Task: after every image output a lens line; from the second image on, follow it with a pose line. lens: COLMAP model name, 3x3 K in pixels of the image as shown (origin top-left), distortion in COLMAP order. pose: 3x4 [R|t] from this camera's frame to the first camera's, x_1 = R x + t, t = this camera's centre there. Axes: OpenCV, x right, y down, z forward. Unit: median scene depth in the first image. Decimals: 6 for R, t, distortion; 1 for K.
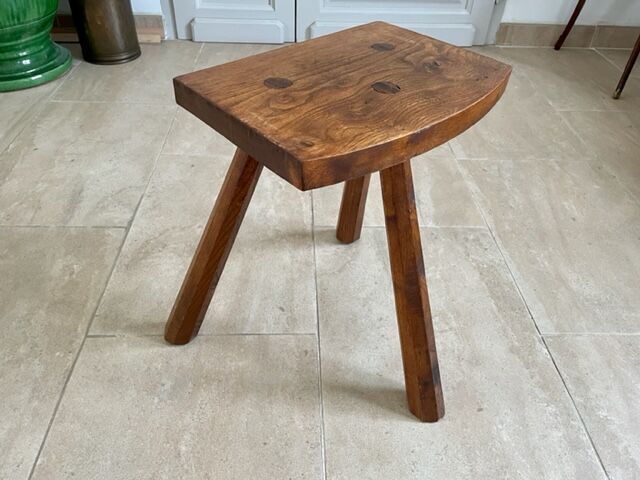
lens RADIAL K [[481.0, 0, 313.1], [0, 481.0, 237.1], [0, 0, 1]] dist [0.089175, -0.115187]
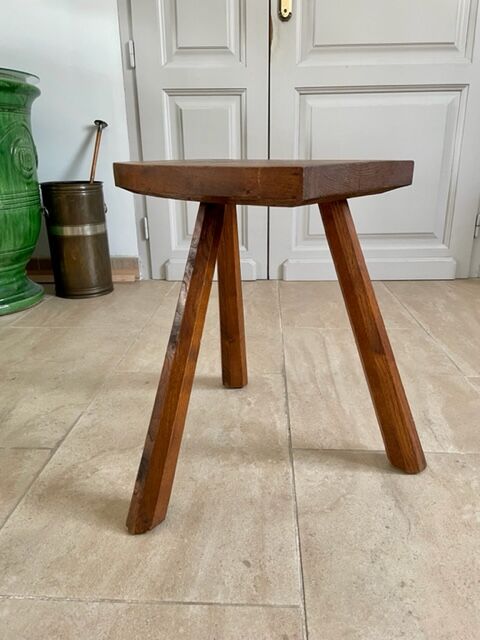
lens RADIAL K [[483.1, 0, 244.0], [0, 483.1, 320.2], [0, 0, 1]] dist [0.088206, -0.116600]
pose [[0.996186, -0.017300, -0.085520, -0.005237], [-0.015522, 0.929373, -0.368814, 0.078802], [0.085861, 0.368735, 0.925561, 0.230396]]
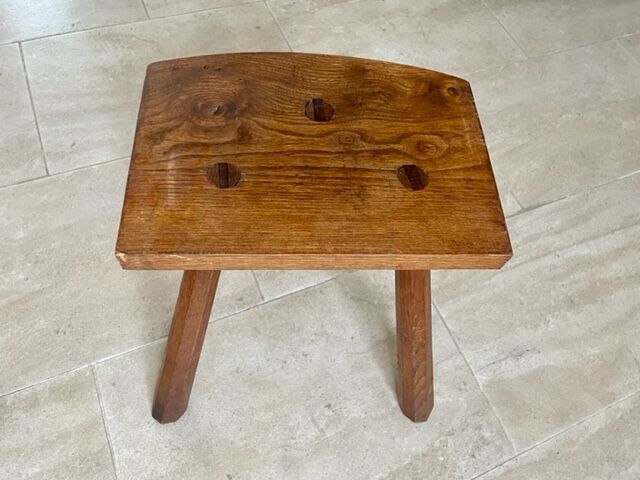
lens RADIAL K [[483.1, 0, 320.0], [0, 483.1, 240.0], [0, 0, 1]] dist [0.088206, -0.116600]
pose [[0.369144, 0.819129, -0.439046, 0.342321], [-0.679847, 0.560105, 0.473383, -0.382329], [0.633673, 0.123737, 0.763641, 0.229038]]
